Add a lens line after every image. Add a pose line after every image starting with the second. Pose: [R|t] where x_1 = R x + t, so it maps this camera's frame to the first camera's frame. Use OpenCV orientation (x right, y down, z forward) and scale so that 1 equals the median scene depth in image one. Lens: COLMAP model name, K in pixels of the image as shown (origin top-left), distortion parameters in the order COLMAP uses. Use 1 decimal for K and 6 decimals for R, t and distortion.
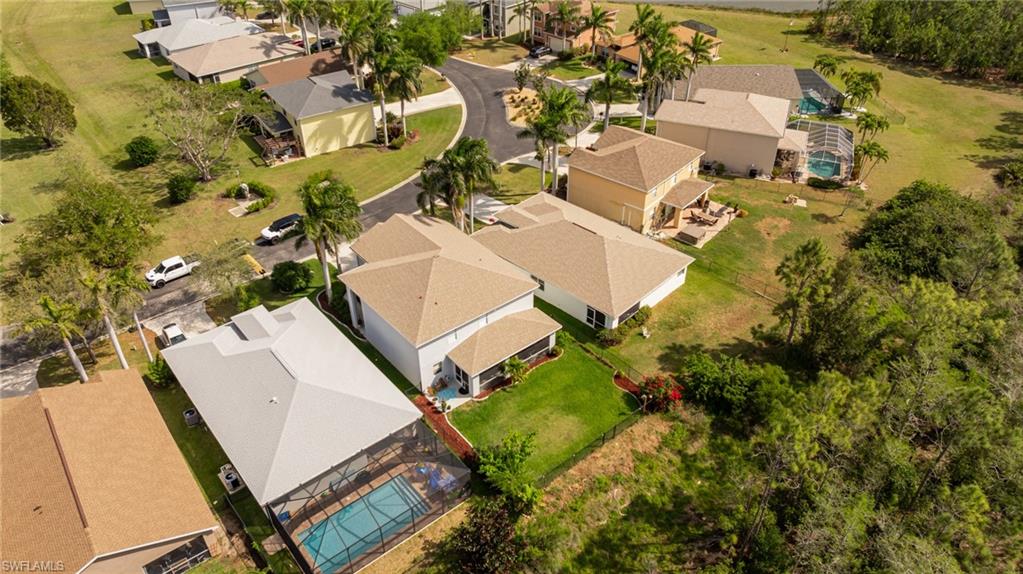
lens RADIAL K [[720.5, 0, 517.4], [0, 720.5, 286.9], [0, 0, 1]] dist [-0.023566, 0.010691]
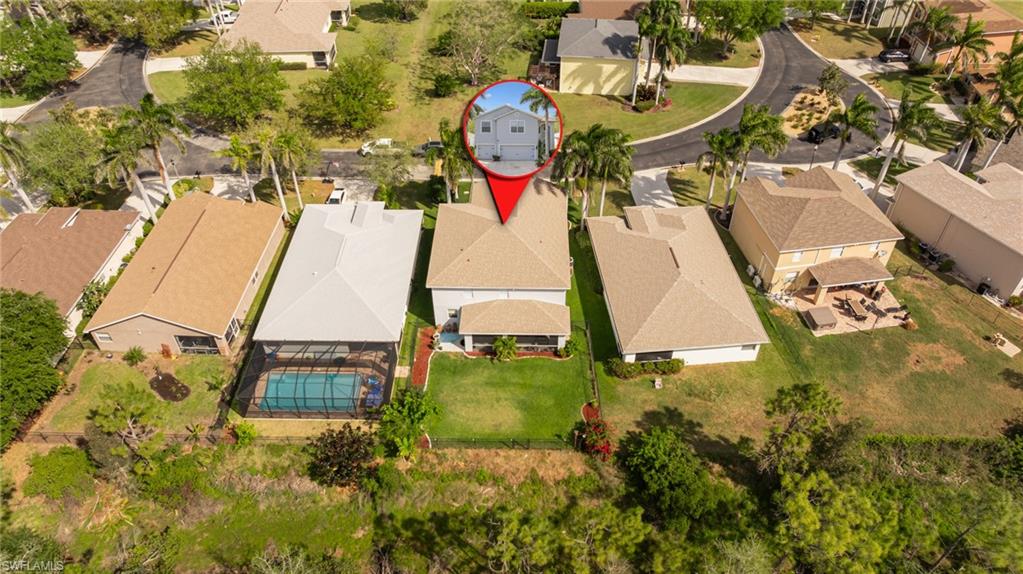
lens RADIAL K [[720.5, 0, 512.3], [0, 720.5, 285.4], [0, 0, 1]] dist [-0.023566, 0.010691]
pose [[0.753724, 0.438490, -0.489518, 0.321678], [-0.381311, 0.898452, 0.217681, -0.135172], [0.535259, 0.022588, 0.844386, 0.067257]]
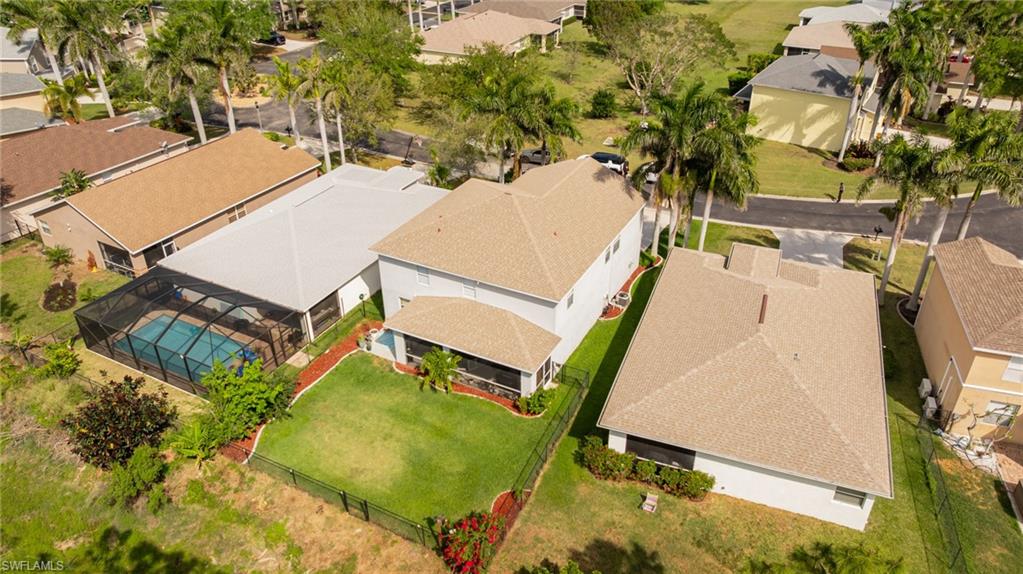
lens RADIAL K [[720.5, 0, 513.7], [0, 720.5, 280.7], [0, 0, 1]] dist [-0.023566, 0.010691]
pose [[0.383306, 0.473096, -0.793257, 0.344306], [-0.539055, 0.811994, 0.223797, -0.092401], [0.749998, 0.341826, 0.566267, 0.424888]]
